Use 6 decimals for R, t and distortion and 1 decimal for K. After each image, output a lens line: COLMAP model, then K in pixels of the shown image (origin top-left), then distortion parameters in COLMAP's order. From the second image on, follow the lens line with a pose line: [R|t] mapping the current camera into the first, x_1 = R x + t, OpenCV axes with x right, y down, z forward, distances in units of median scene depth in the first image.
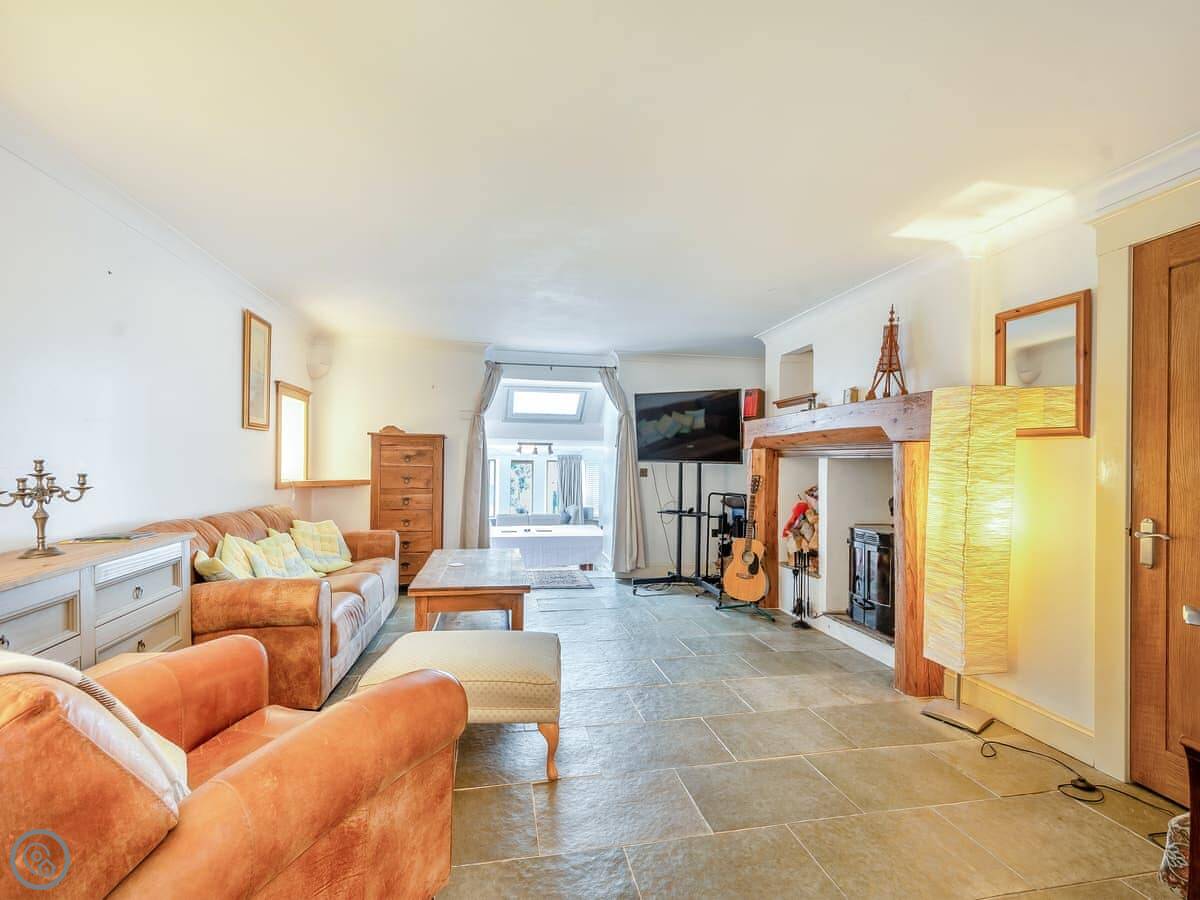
lens RADIAL K [[525.9, 0, 605.4], [0, 525.9, 454.6], [0, 0, 1]] dist [0.000544, -0.000144]
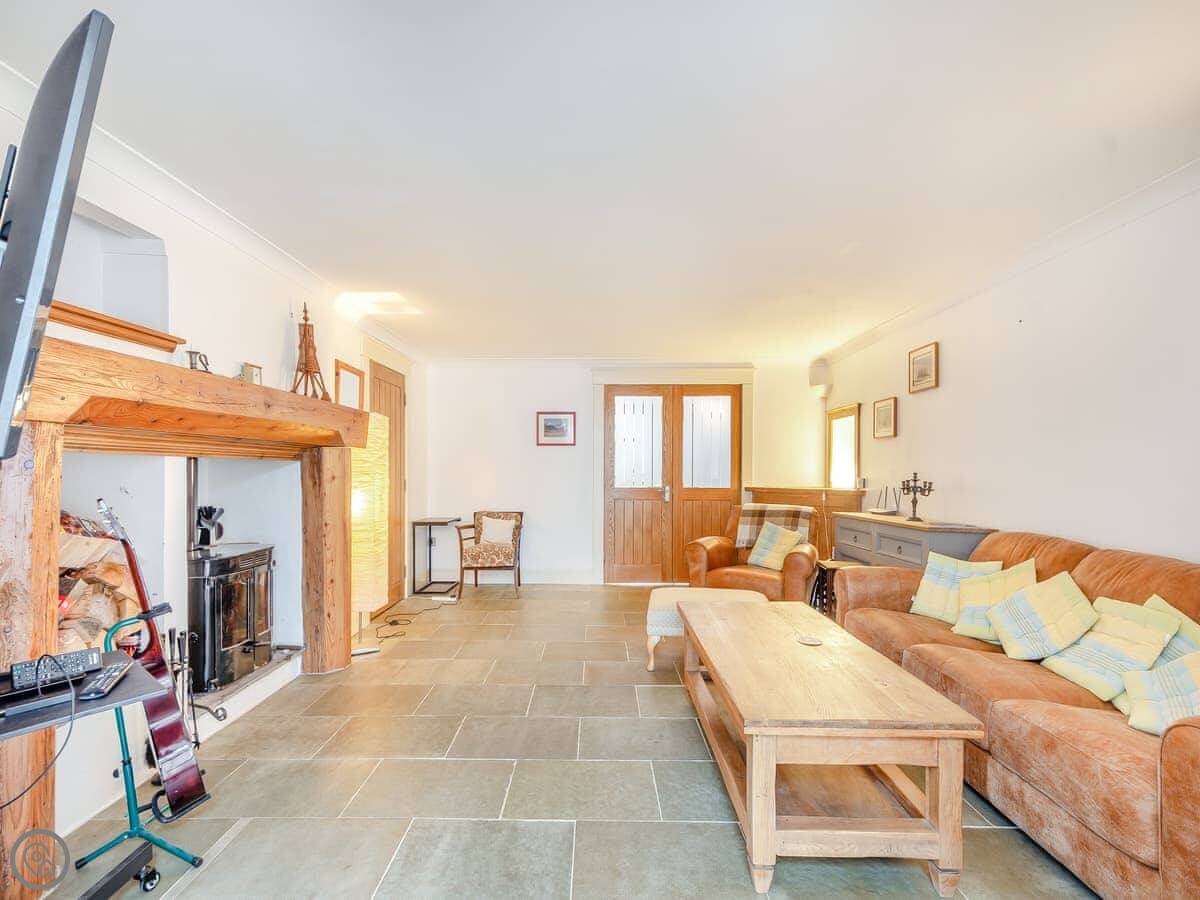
lens RADIAL K [[525.9, 0, 605.4], [0, 525.9, 454.6], [0, 0, 1]] dist [0.000544, -0.000144]
pose [[-0.976081, -0.013835, 0.216968, -0.230751], [-0.018052, 0.999684, -0.017466, -0.000409], [-0.216658, -0.020964, -0.976022, 2.007640]]
